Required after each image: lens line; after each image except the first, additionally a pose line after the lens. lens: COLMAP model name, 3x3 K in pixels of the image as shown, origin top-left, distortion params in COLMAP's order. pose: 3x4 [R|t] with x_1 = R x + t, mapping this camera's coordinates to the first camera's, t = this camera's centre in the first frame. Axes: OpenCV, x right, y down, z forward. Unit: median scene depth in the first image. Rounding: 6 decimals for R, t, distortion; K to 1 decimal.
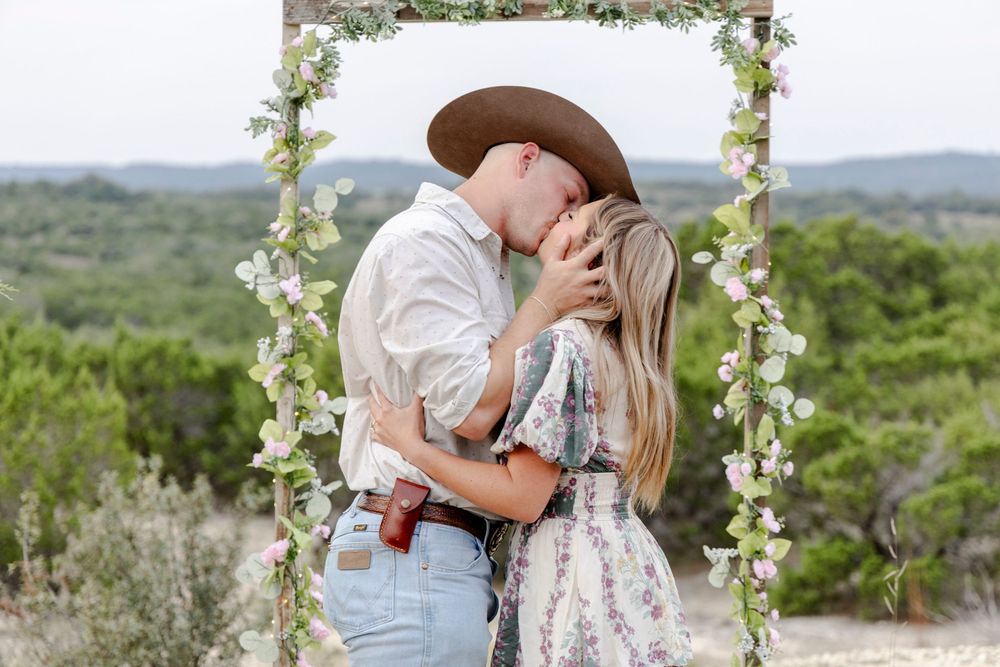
lens RADIAL K [[1853.1, 0, 519.4], [0, 1853.1, 335.2], [0, 0, 1]] dist [-0.017174, -0.197928]
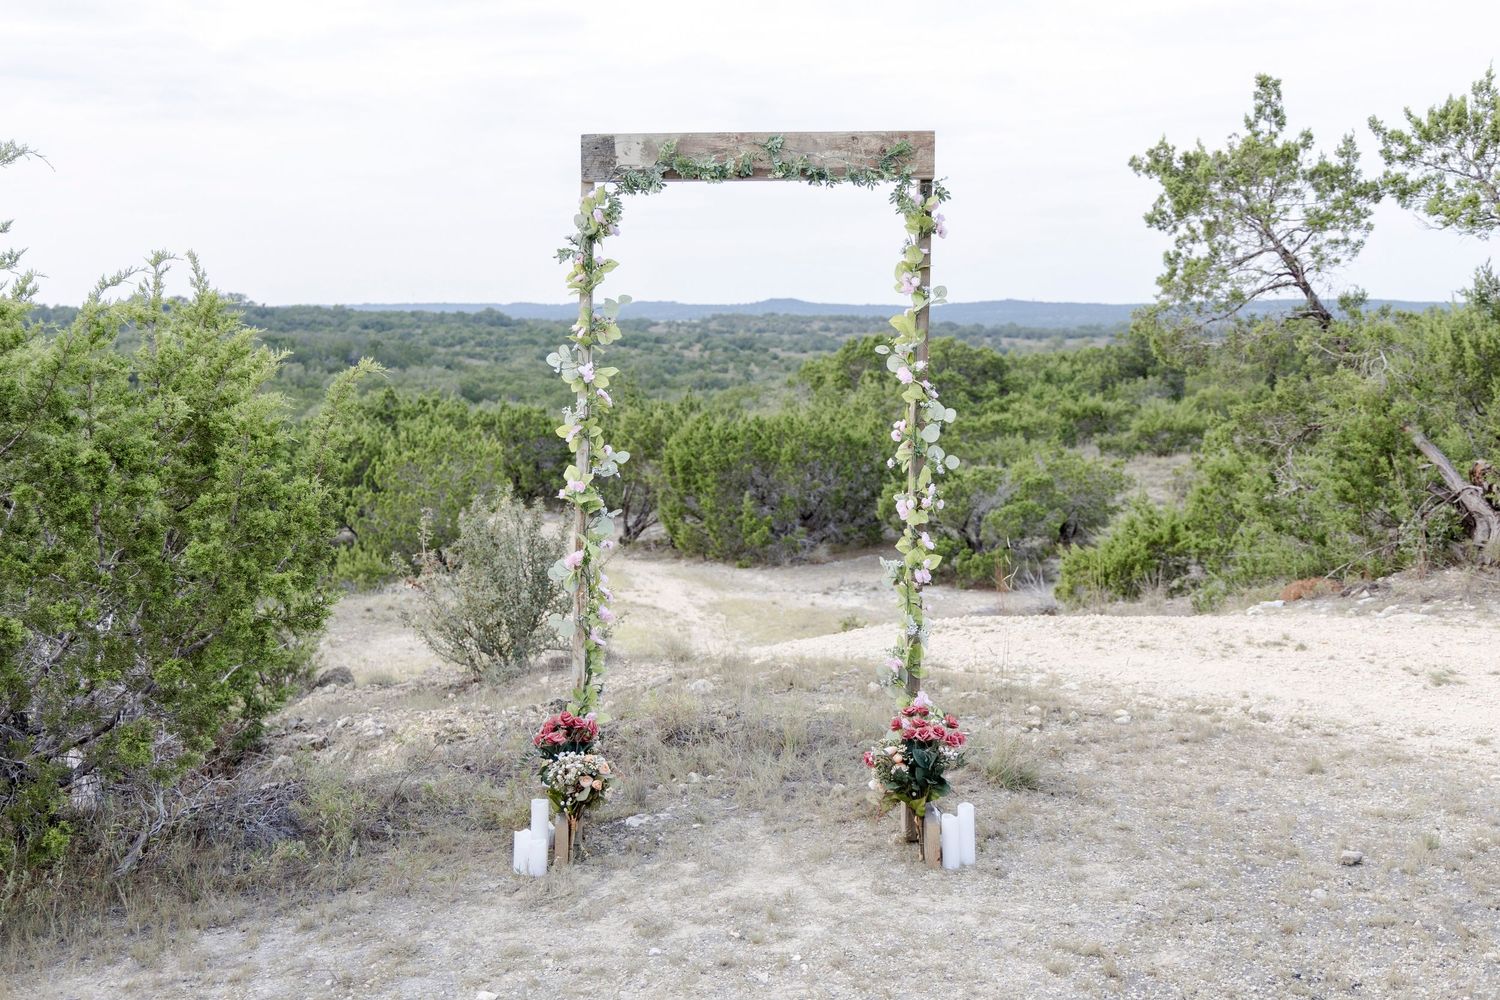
lens RADIAL K [[1484.1, 0, 752.9], [0, 1484.1, 474.2], [0, 0, 1]] dist [-0.134213, 0.022985]
pose [[0.999950, 0.009854, 0.001786, 0.001510], [-0.009926, 0.998874, 0.046402, -0.001095], [-0.001327, -0.046418, 0.998921, -0.124423]]
